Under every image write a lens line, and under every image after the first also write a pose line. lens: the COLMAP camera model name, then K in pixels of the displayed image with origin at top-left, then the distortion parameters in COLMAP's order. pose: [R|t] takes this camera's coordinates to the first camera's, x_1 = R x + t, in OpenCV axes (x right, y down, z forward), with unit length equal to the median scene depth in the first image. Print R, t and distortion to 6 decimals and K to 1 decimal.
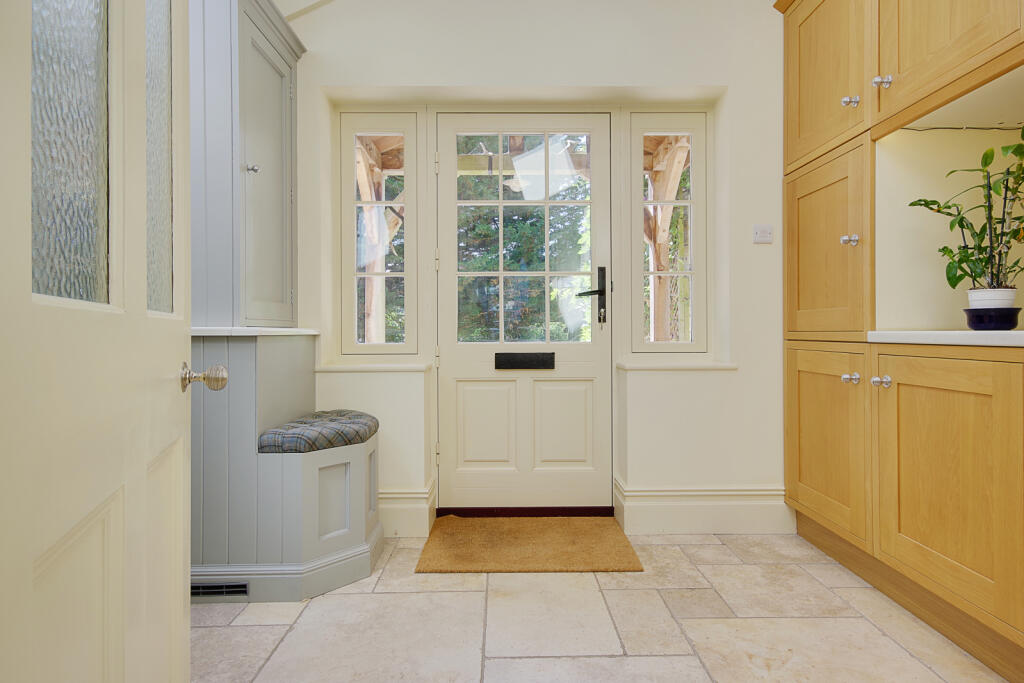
lens RADIAL K [[563.7, 0, 512.3], [0, 563.7, 334.4], [0, 0, 1]] dist [0.002784, 0.000098]
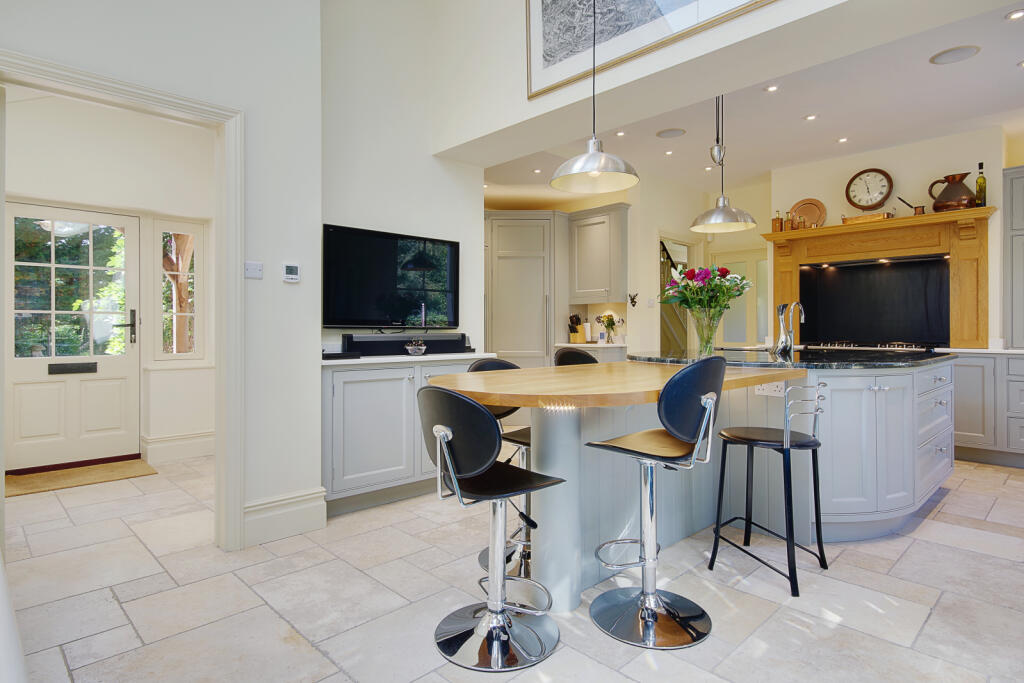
lens RADIAL K [[563.7, 0, 533.0], [0, 563.7, 326.0], [0, 0, 1]] dist [0.002784, 0.000098]
pose [[0.711309, 0.006431, 0.702850, -0.172127], [0.002570, 0.999928, -0.011751, -0.049194], [-0.702875, 0.010165, 0.711241, -1.013992]]
